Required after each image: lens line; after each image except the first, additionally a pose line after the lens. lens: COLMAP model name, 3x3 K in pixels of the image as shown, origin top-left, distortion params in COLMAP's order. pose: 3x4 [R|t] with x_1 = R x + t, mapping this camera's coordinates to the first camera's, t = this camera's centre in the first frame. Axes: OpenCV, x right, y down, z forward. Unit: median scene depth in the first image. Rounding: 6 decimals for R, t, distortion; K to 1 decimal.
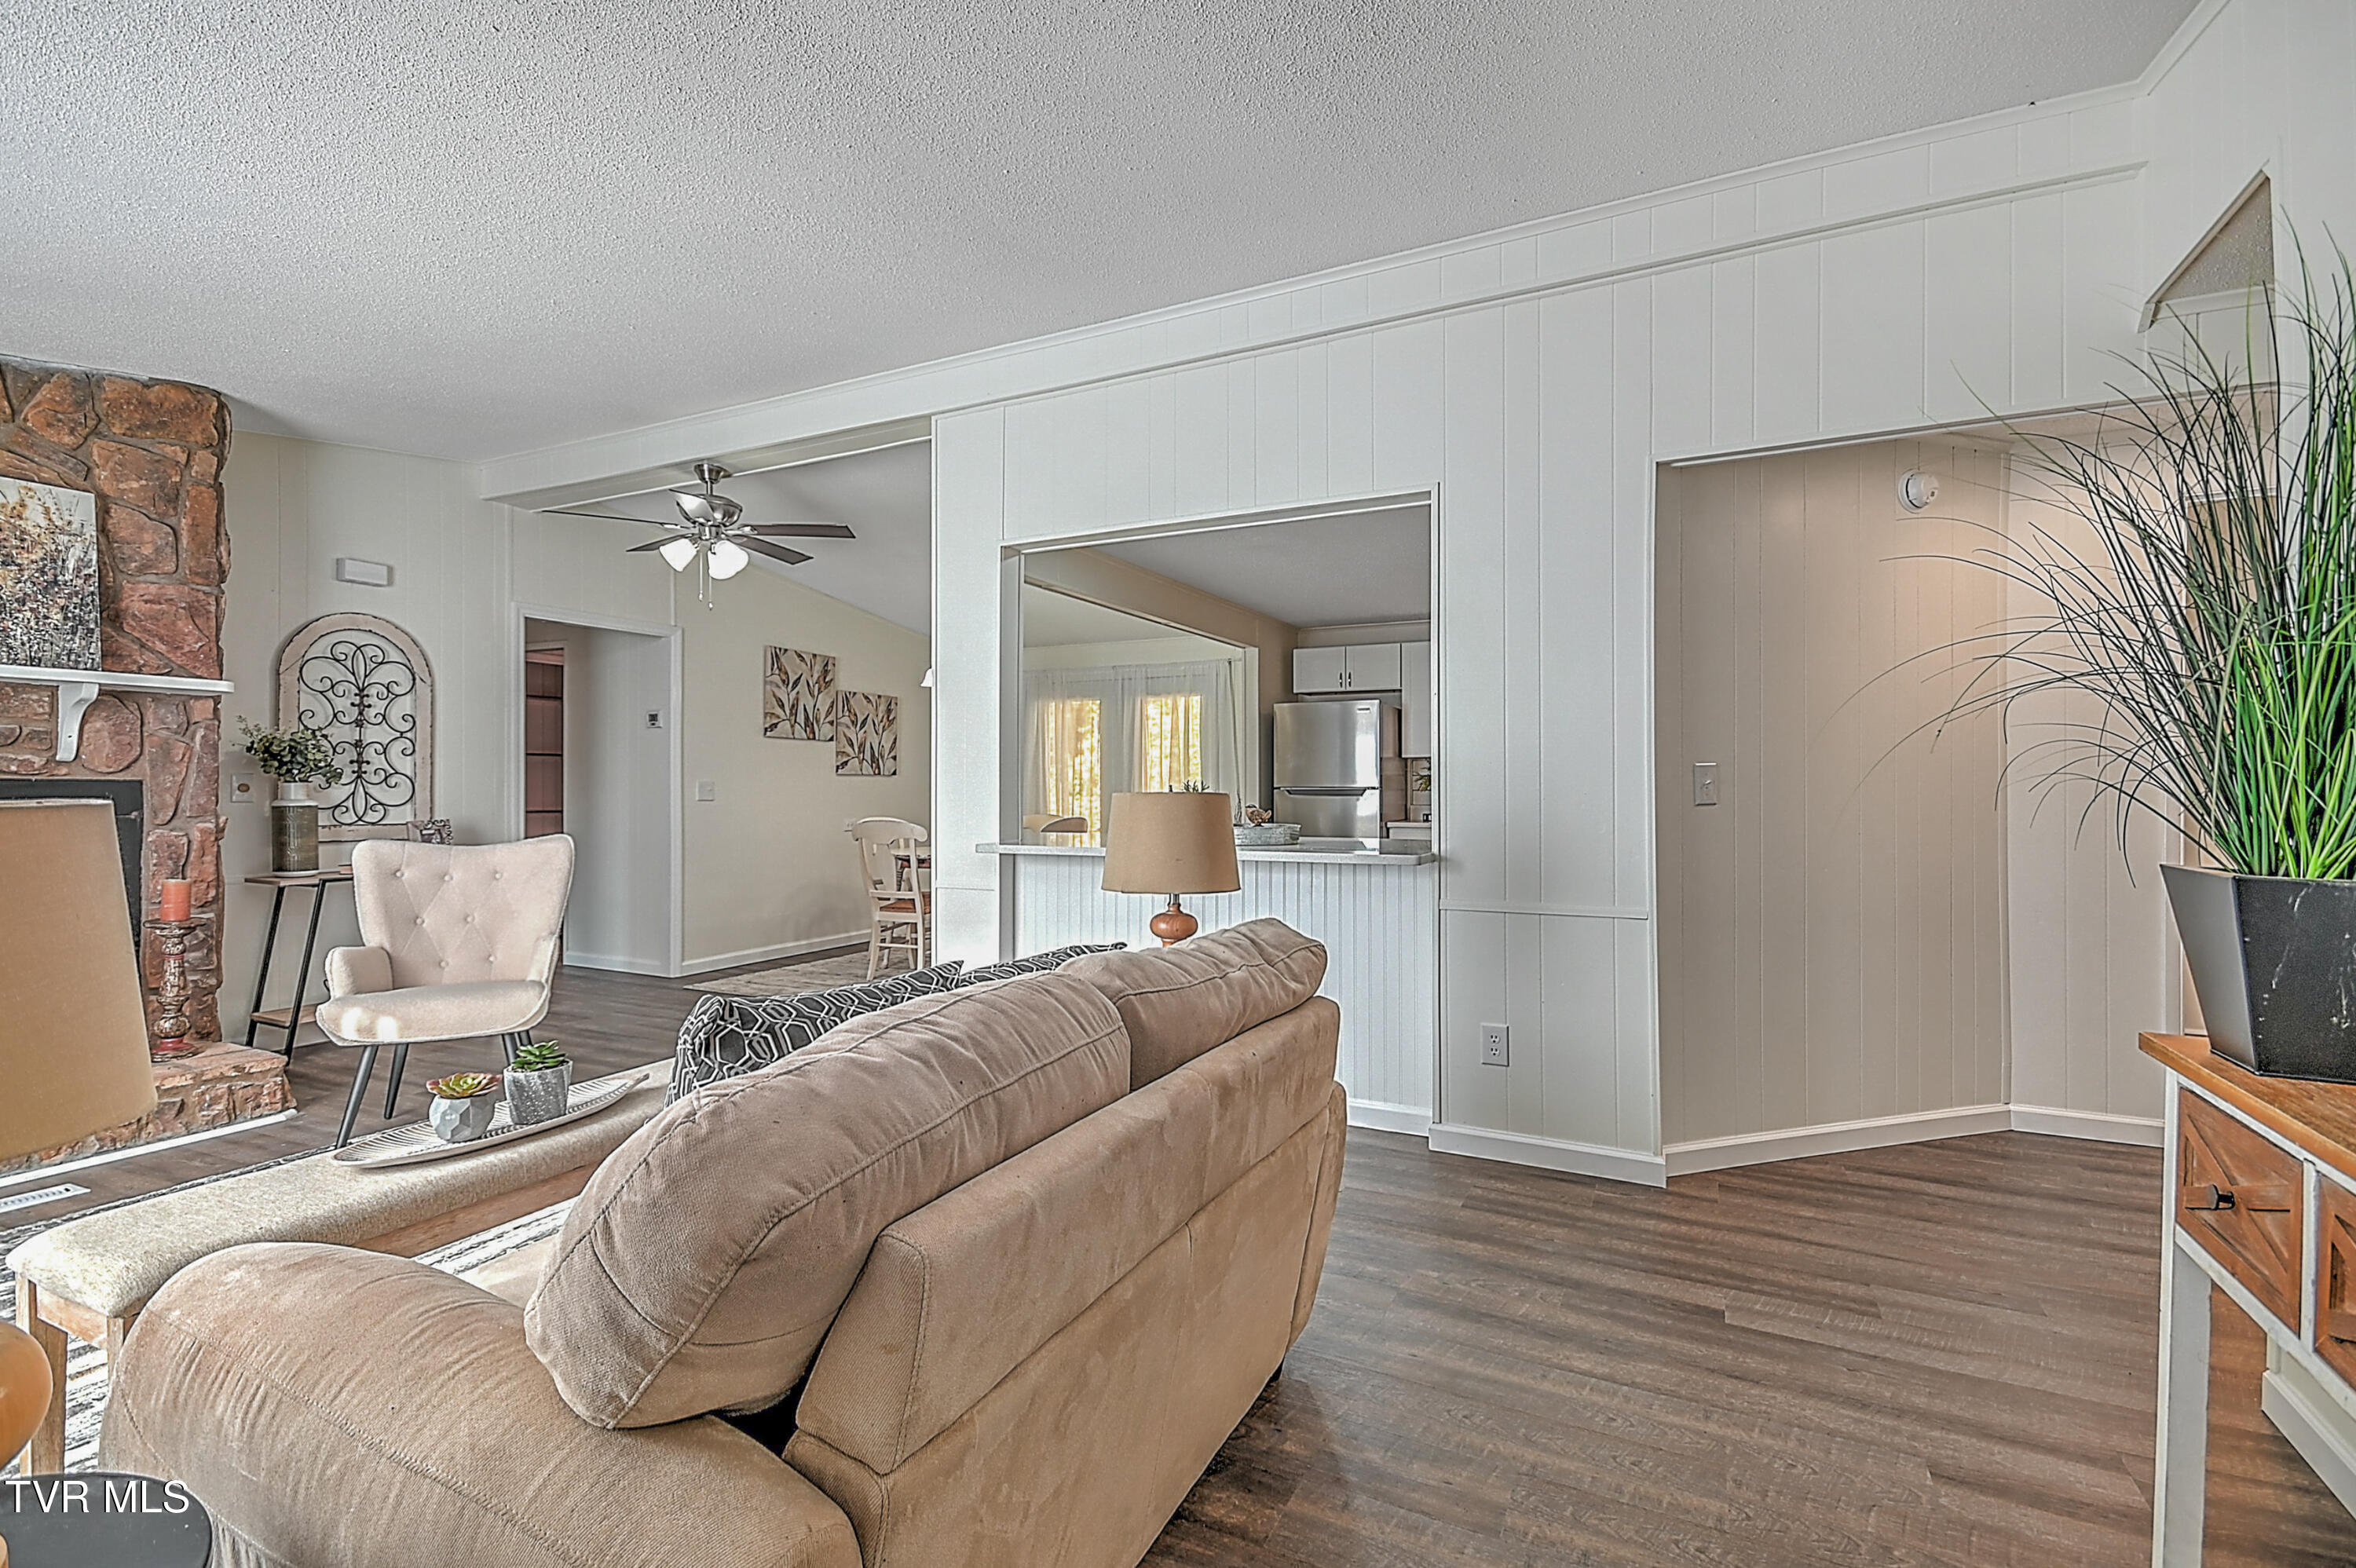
lens RADIAL K [[1051.8, 0, 1178.5], [0, 1051.8, 789.2], [0, 0, 1]] dist [0.015535, -0.006237]
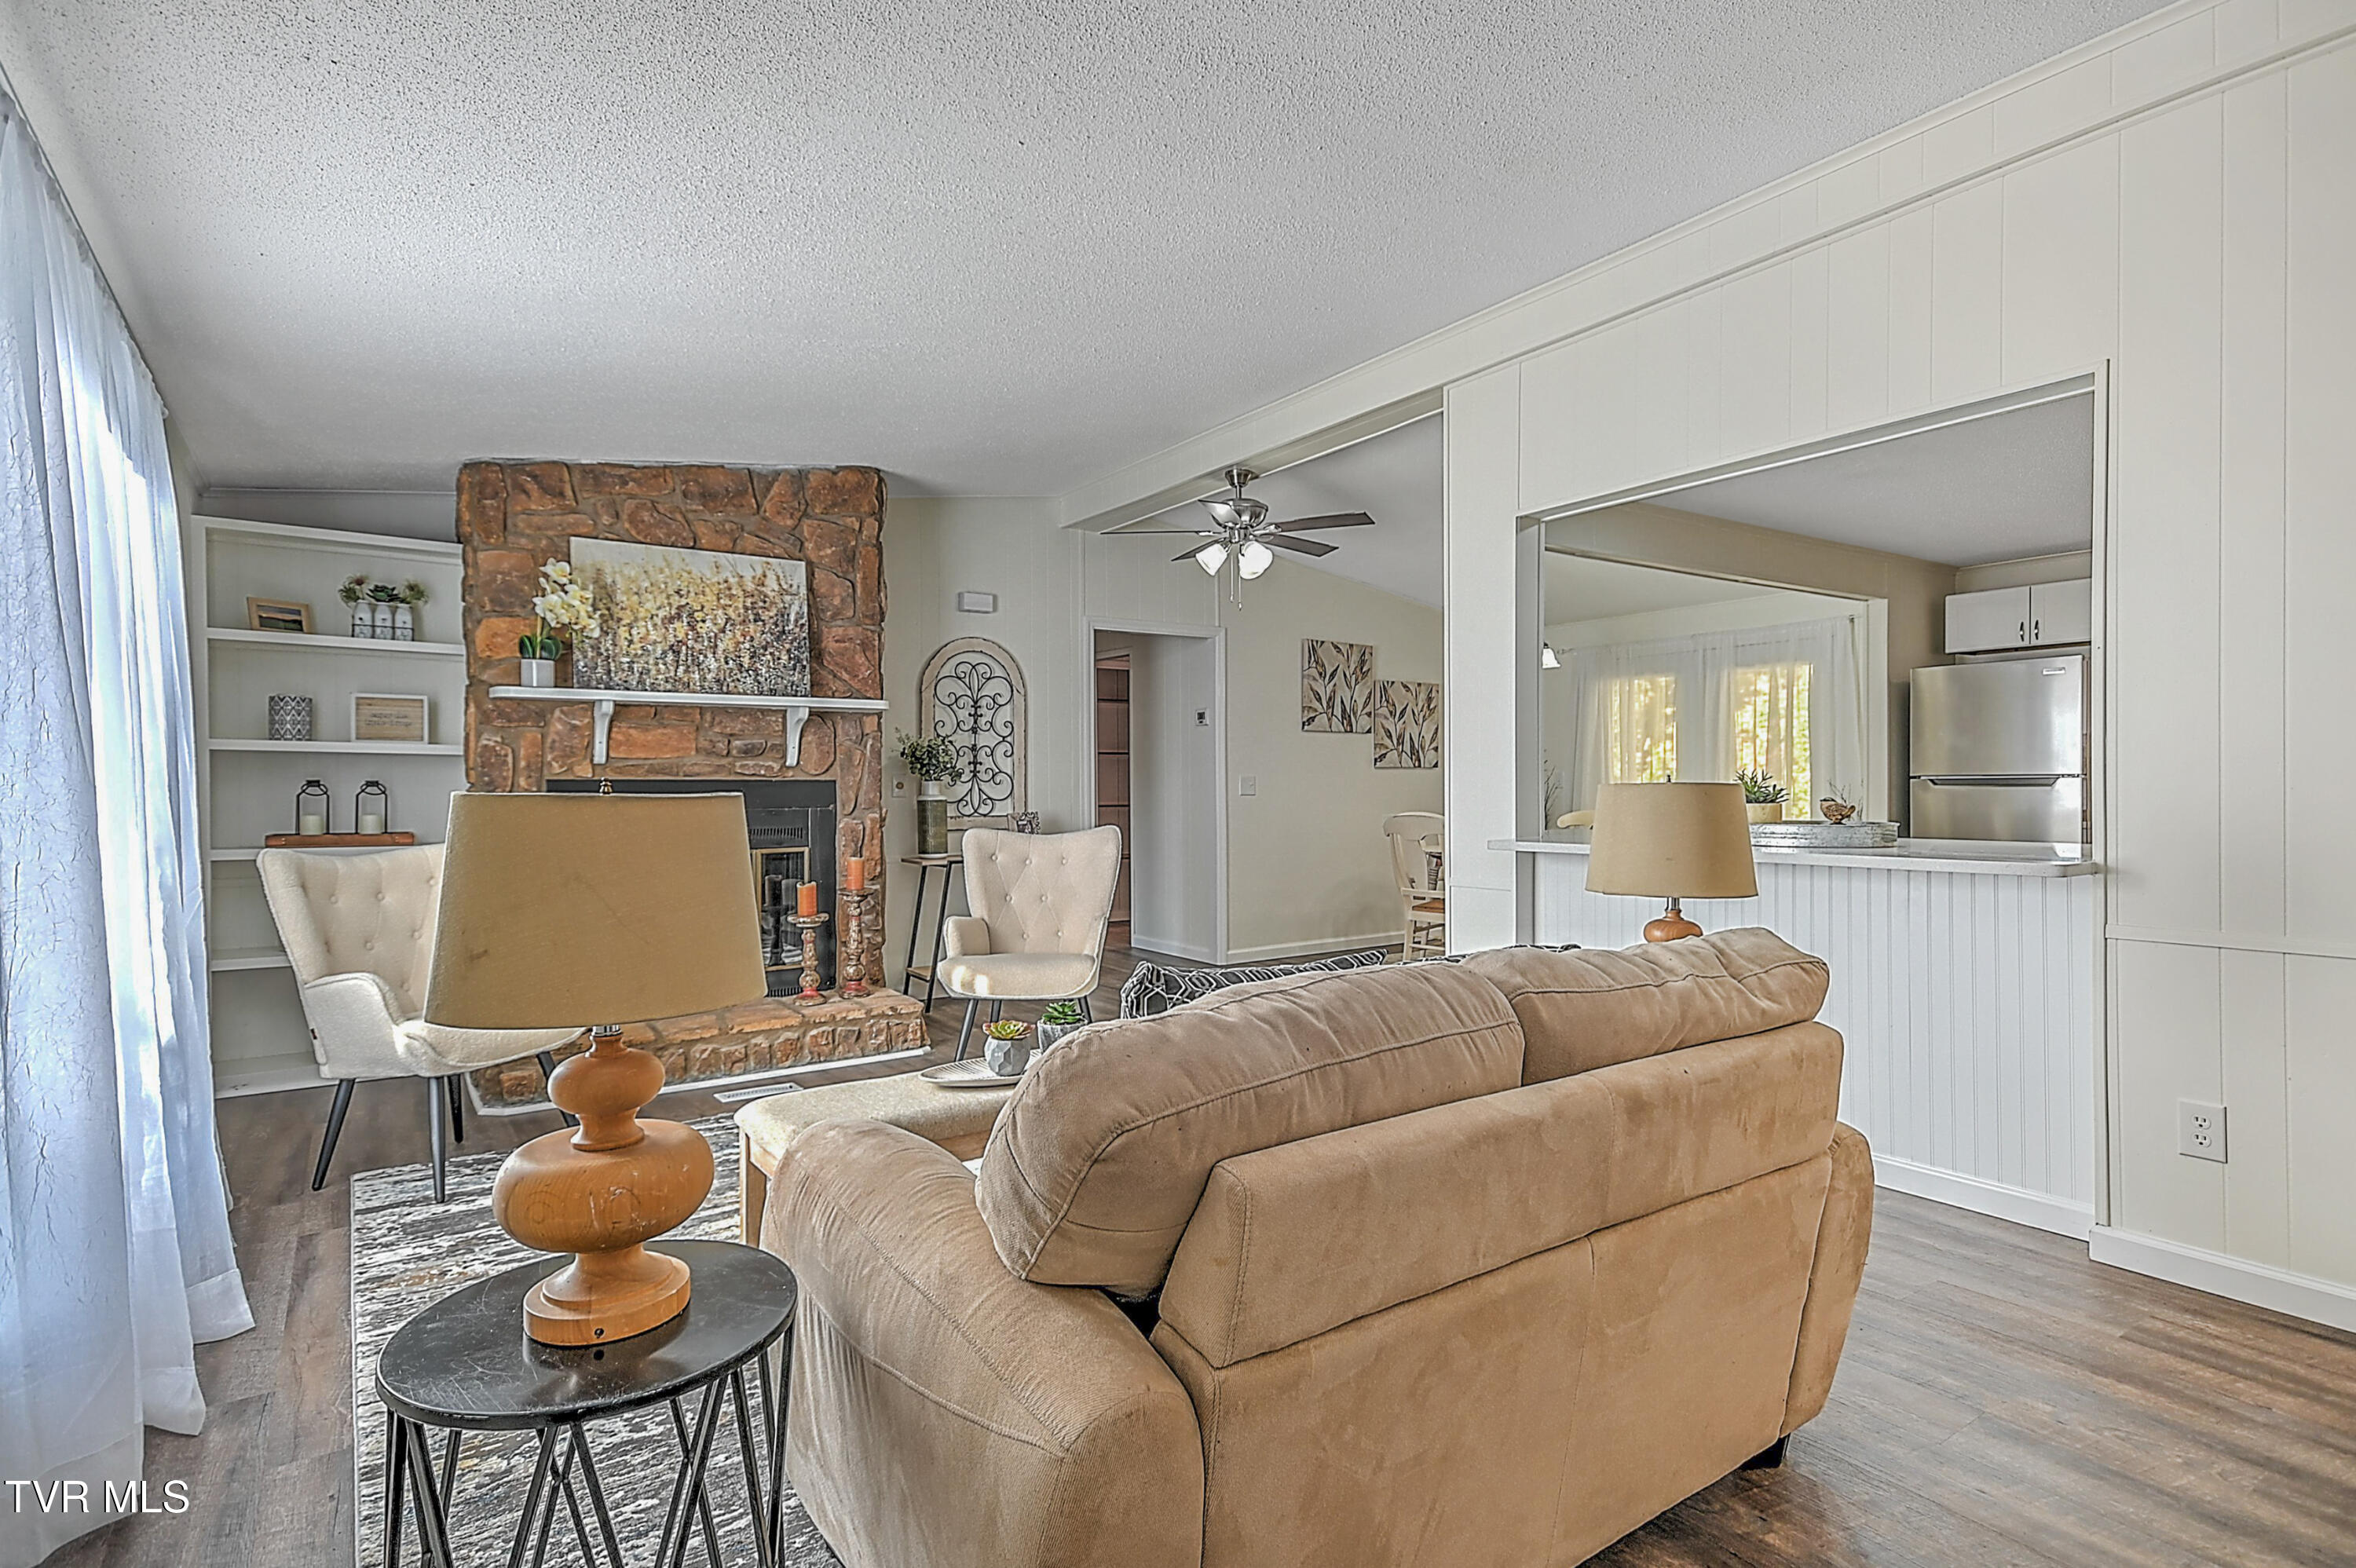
lens RADIAL K [[1156.8, 0, 1184.6], [0, 1156.8, 794.4], [0, 0, 1]] dist [0.018348, 0.000801]
pose [[0.877059, -0.003449, -0.480370, 0.073470], [0.008460, 0.999930, 0.008267, 0.000762], [0.480308, -0.011314, 0.877027, -0.032043]]
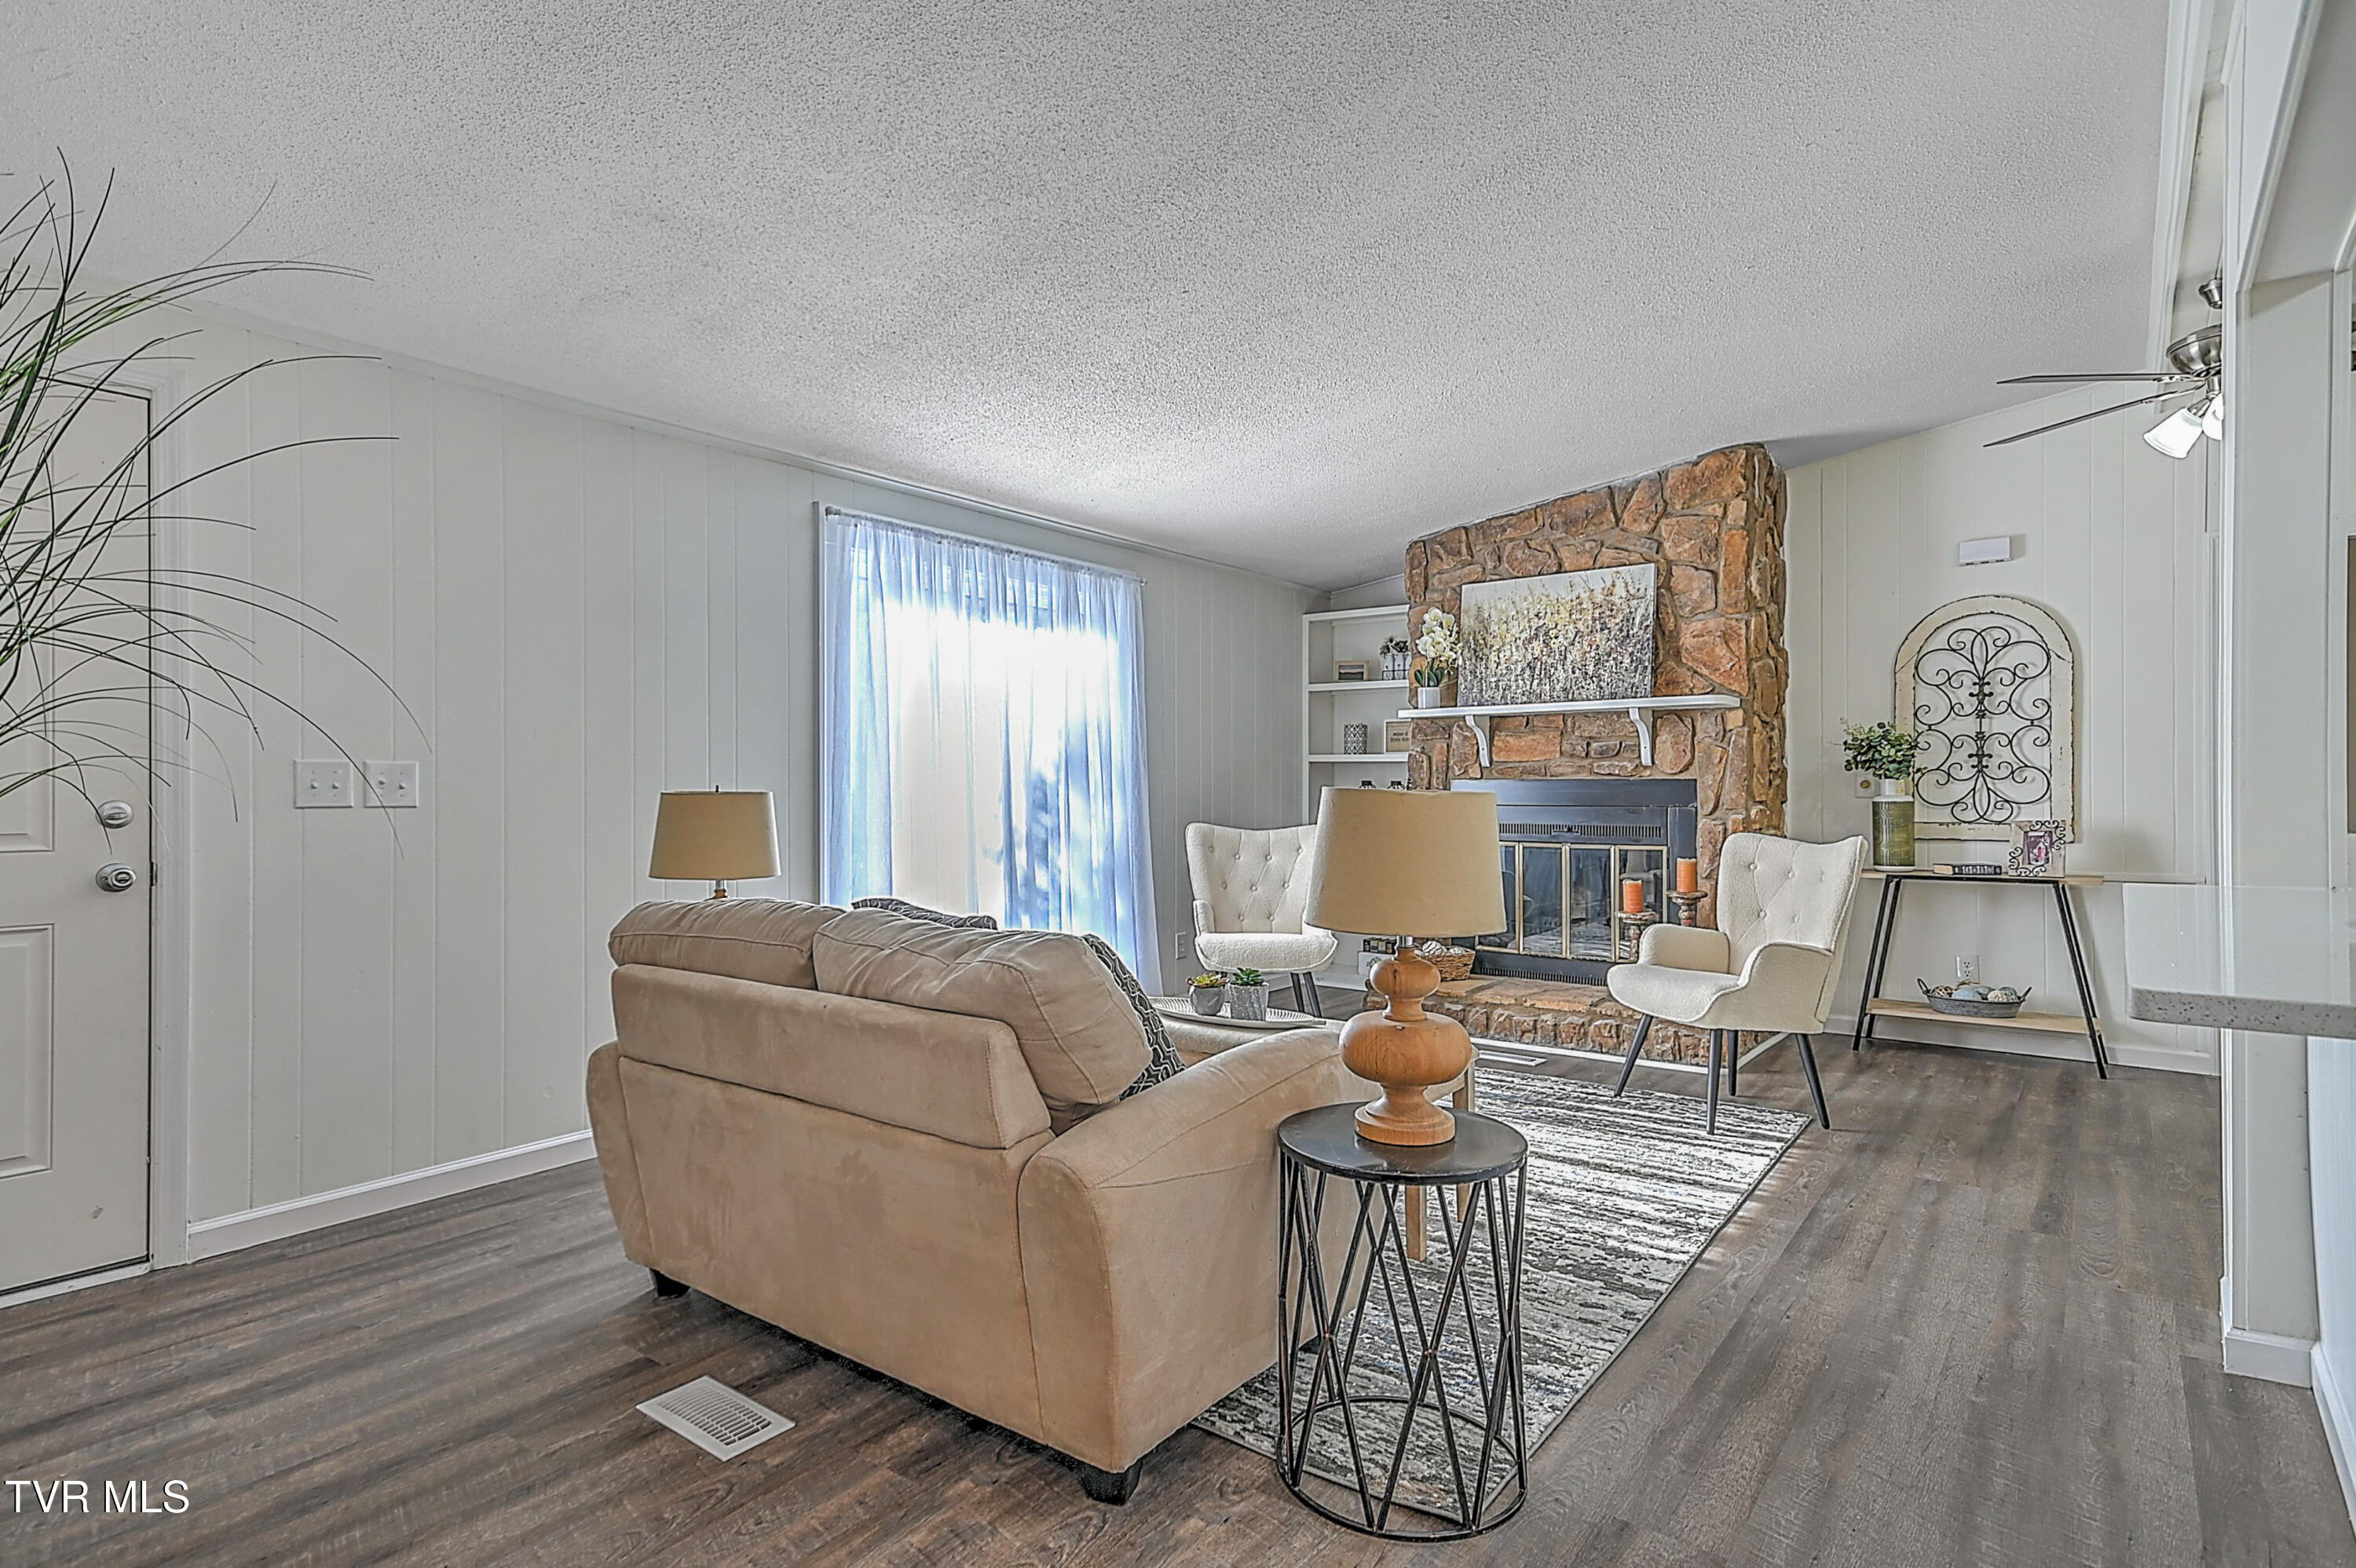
lens RADIAL K [[1210.0, 0, 1173.6], [0, 1210.0, 786.3], [0, 0, 1]] dist [0.005954, 0.000540]
pose [[-0.200253, -0.003481, -0.979738, 0.558764], [0.005368, 0.999975, -0.004650, 0.003335], [0.979730, -0.006190, -0.200229, 0.694660]]
